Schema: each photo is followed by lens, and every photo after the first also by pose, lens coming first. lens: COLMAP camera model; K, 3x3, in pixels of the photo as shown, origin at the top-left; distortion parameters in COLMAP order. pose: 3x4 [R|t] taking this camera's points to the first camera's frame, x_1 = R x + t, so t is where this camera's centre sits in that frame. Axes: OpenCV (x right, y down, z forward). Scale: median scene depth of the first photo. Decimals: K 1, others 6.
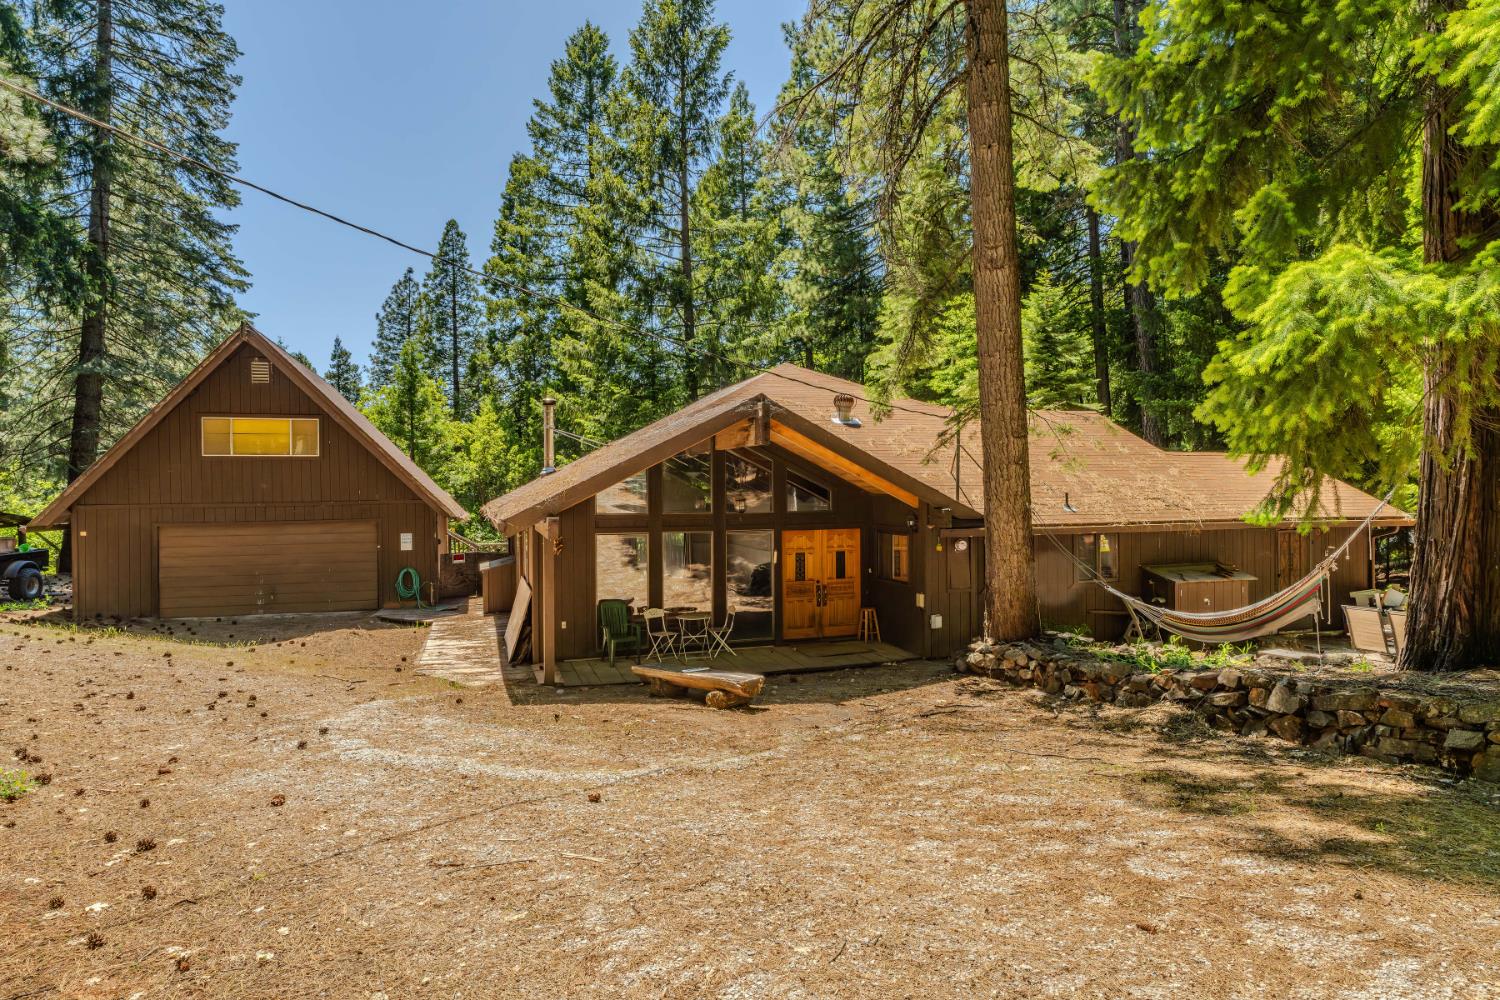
lens RADIAL K [[844.6, 0, 746.4], [0, 844.6, 477.2], [0, 0, 1]] dist [0.003383, 0.000765]
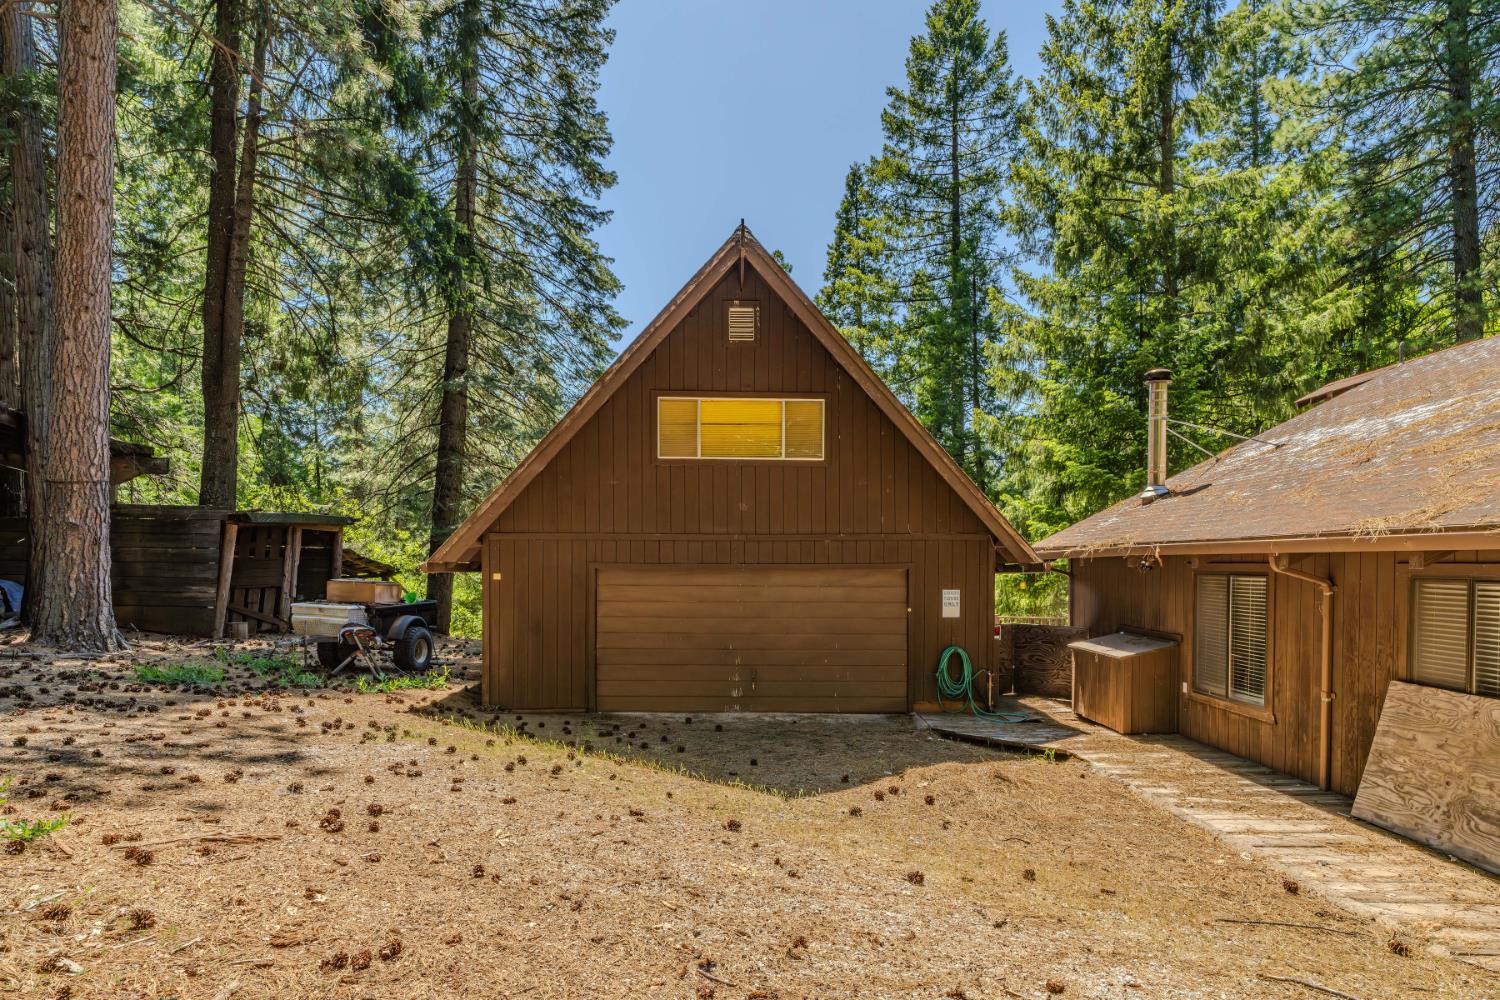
lens RADIAL K [[844.6, 0, 763.1], [0, 844.6, 561.9], [0, 0, 1]] dist [0.003383, 0.000765]
pose [[0.966353, 0.013195, -0.256881, -0.362065], [-0.010301, 0.999867, 0.012608, 0.038900], [0.257013, -0.009538, 0.966361, 0.366008]]
